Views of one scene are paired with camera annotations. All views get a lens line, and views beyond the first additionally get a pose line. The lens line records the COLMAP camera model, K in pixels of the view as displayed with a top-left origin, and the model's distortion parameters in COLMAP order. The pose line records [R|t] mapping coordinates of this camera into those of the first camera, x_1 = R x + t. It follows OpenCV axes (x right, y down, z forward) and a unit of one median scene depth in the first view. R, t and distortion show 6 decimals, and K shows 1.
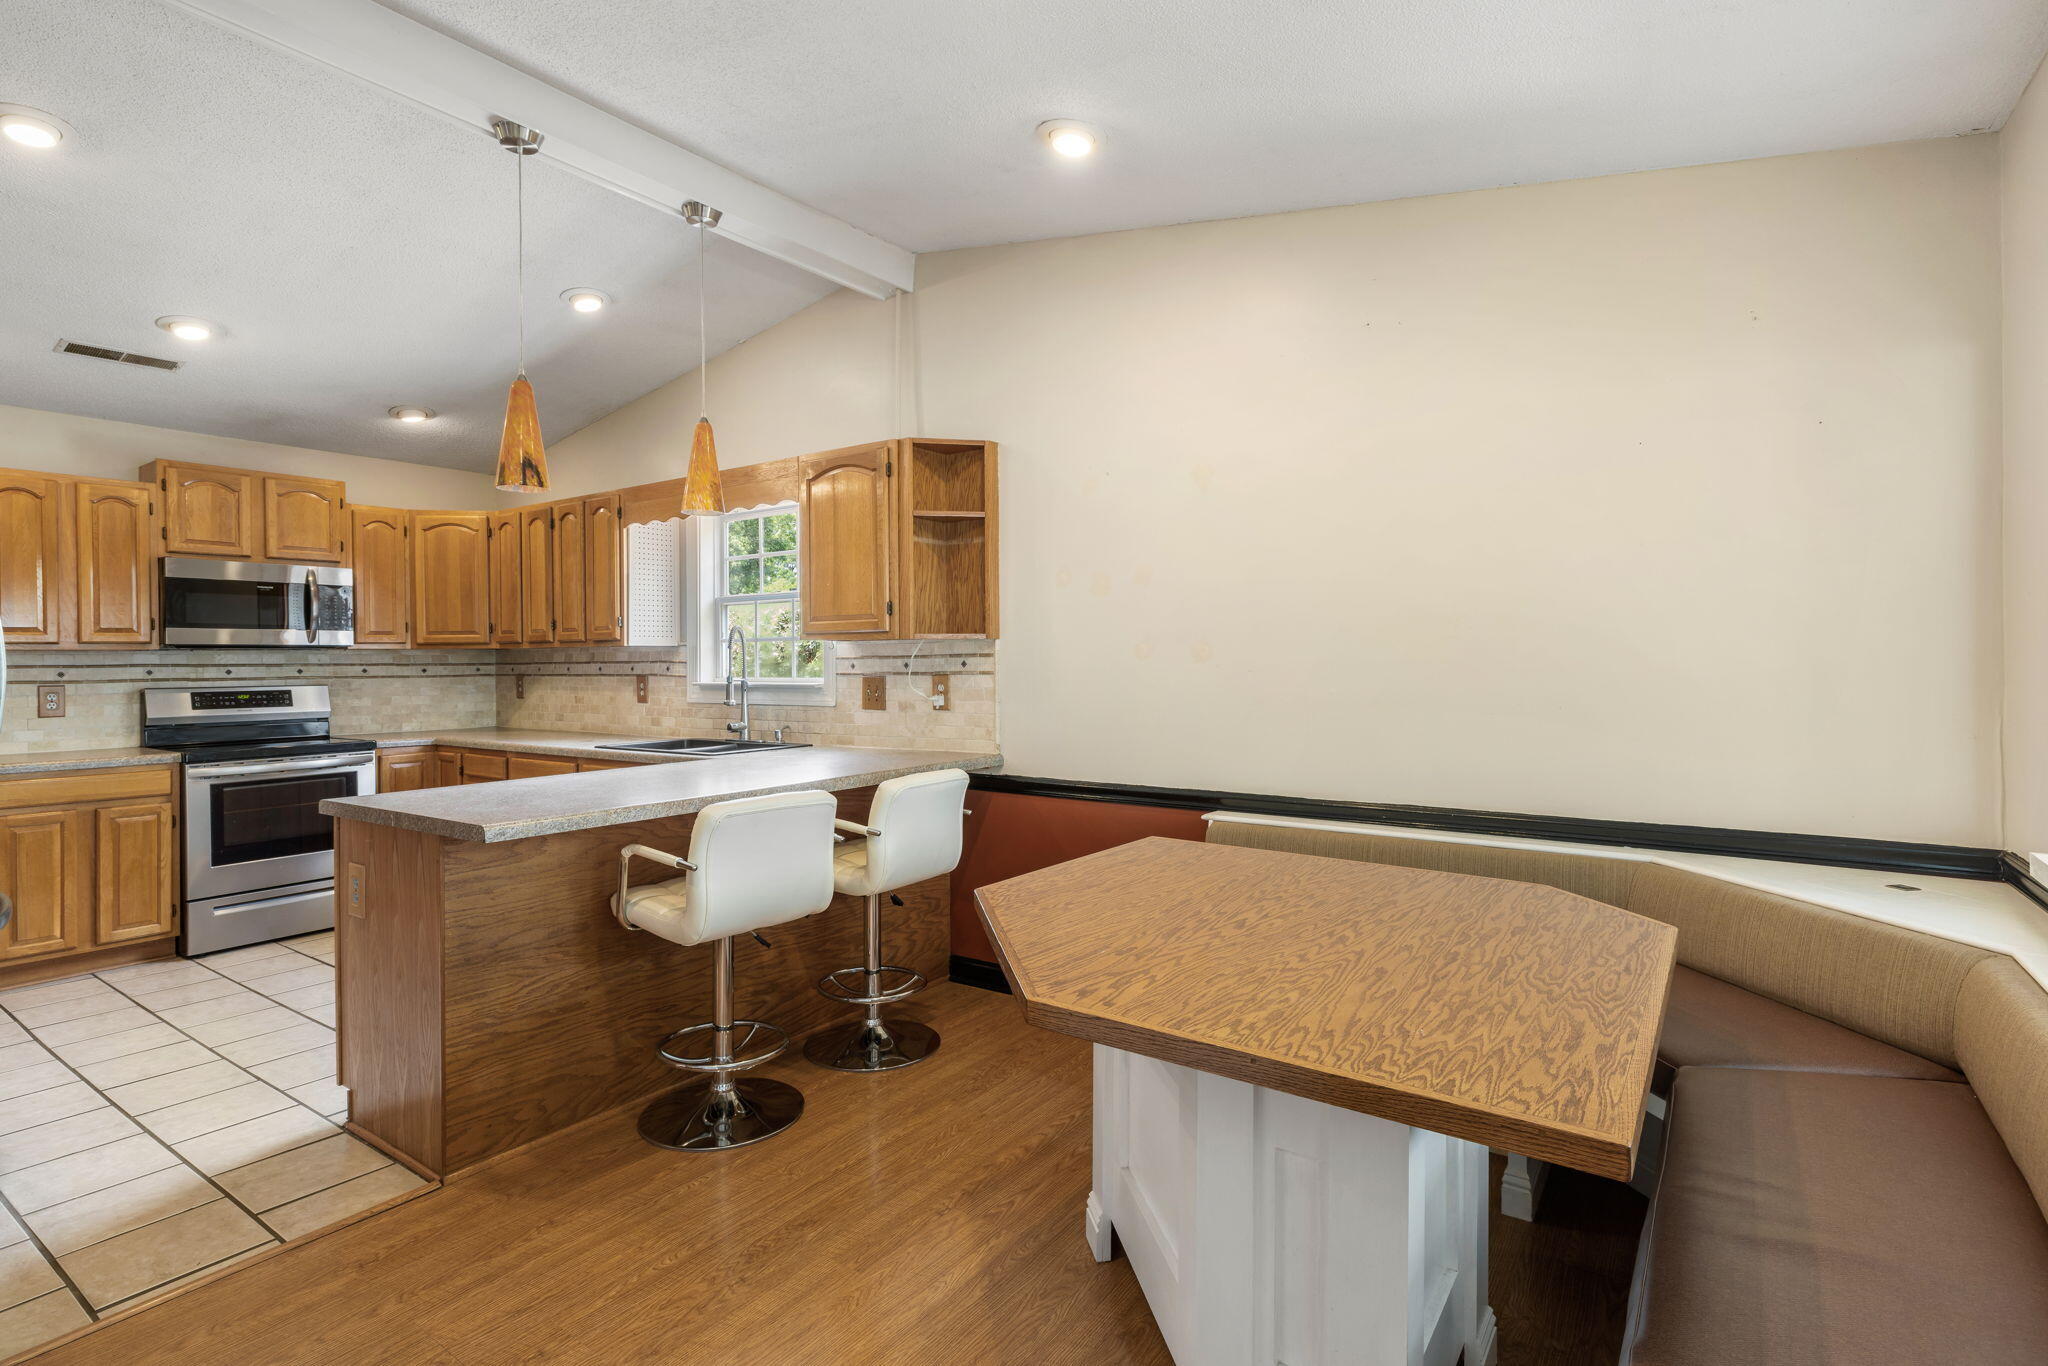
lens RADIAL K [[1009.1, 0, 1022.6], [0, 1009.1, 672.9], [0, 0, 1]] dist [-0.003881, -0.000771]
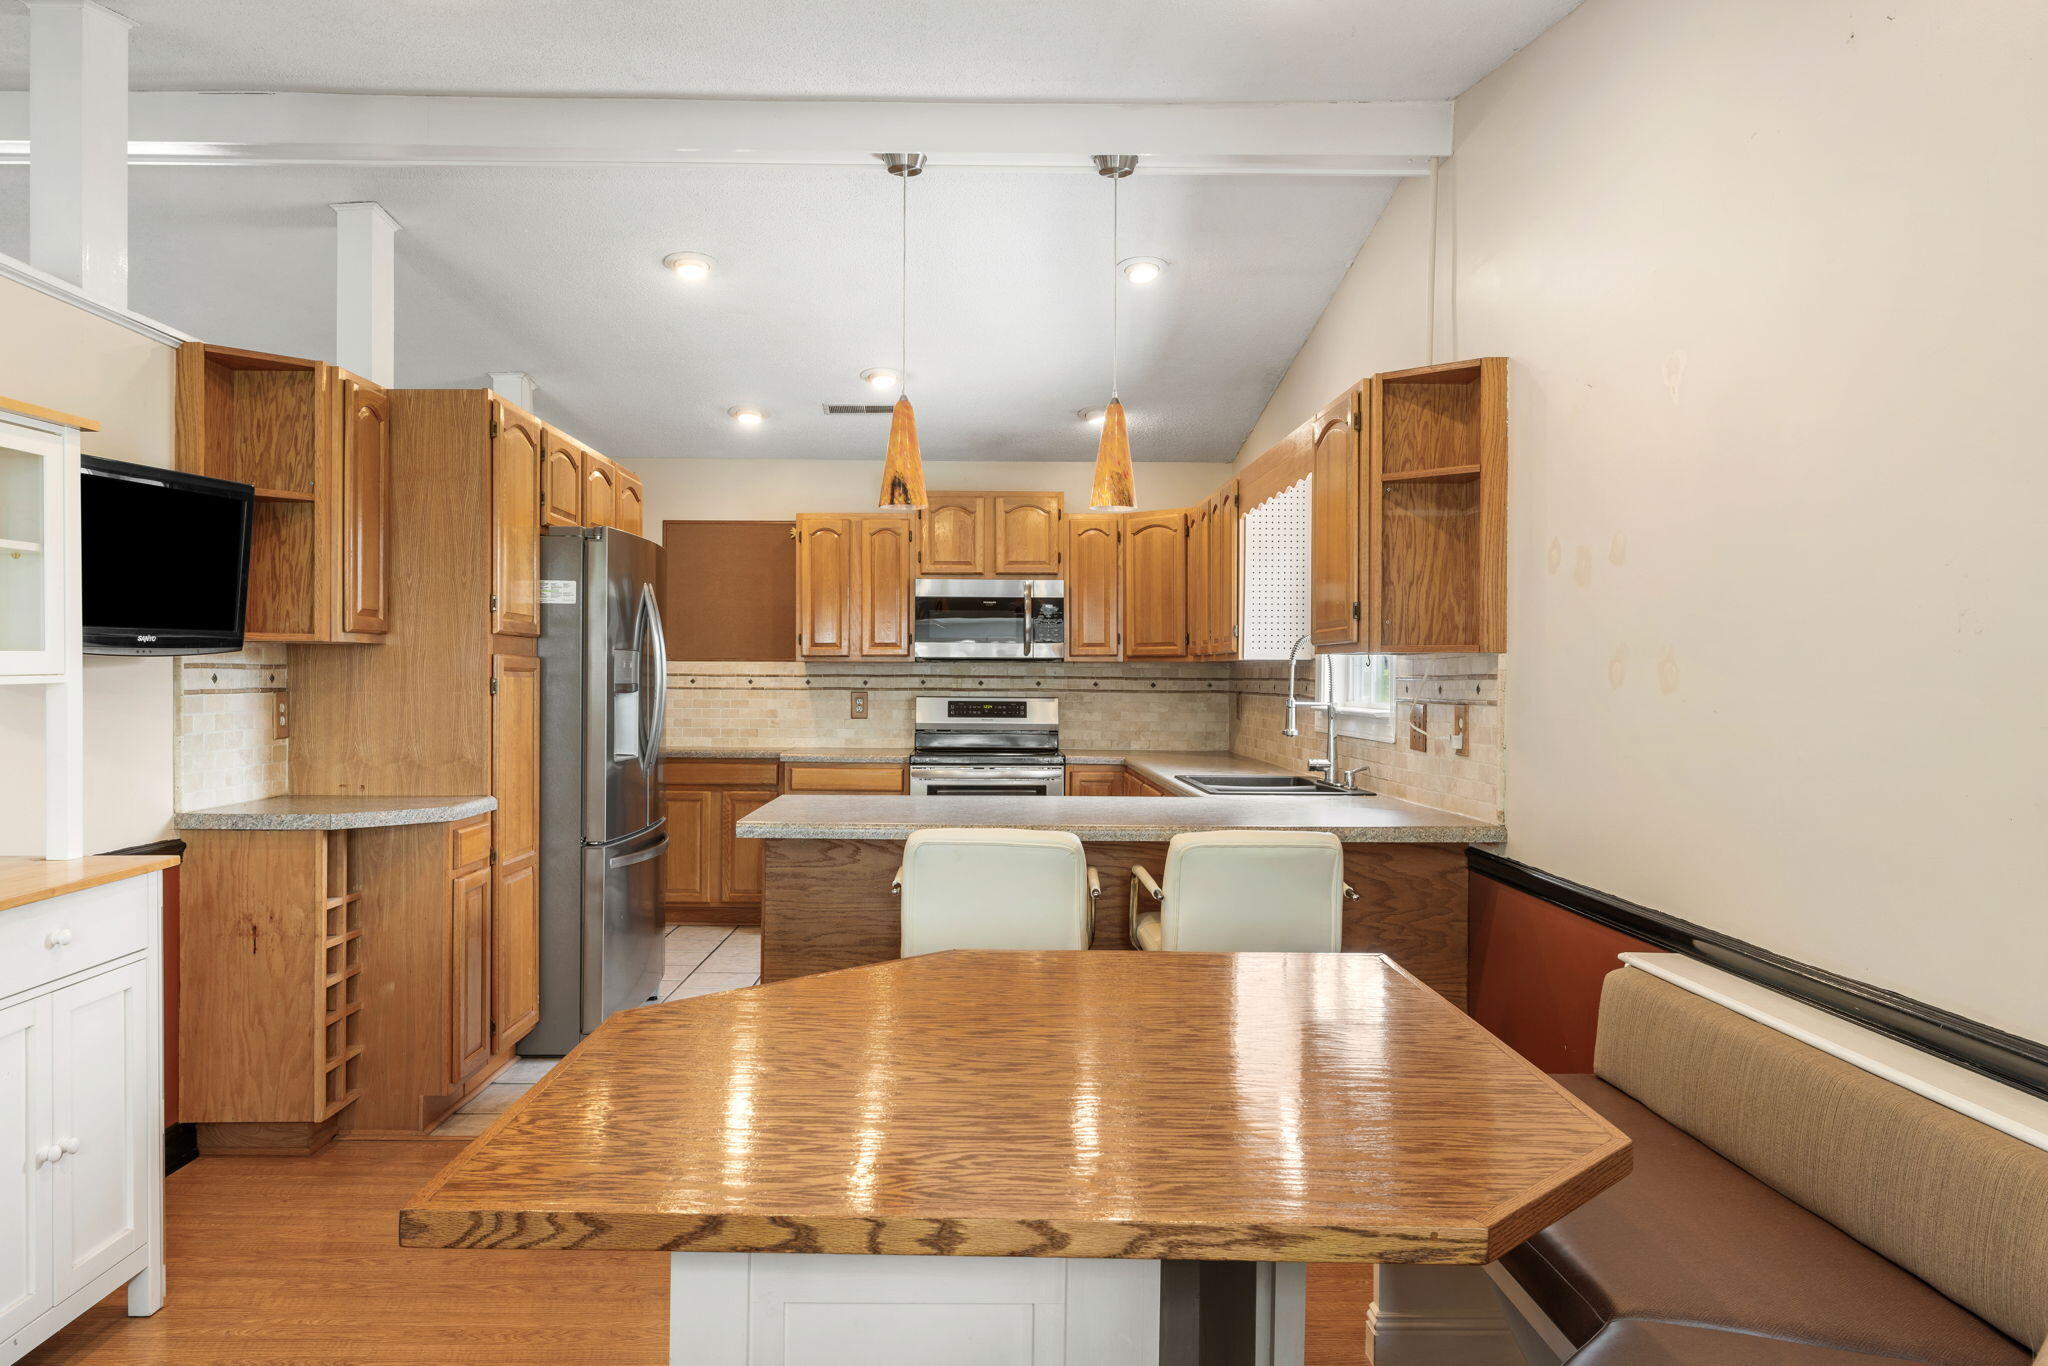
lens RADIAL K [[1446.1, 0, 1024.0], [0, 1446.1, 683.0], [0, 0, 1]] dist [-0.005739, -0.001695]
pose [[0.572034, 0.016948, -0.820055, 0.500025], [-0.022626, 0.999732, 0.004879, -0.009560], [0.819918, 0.015764, 0.572265, 0.172246]]
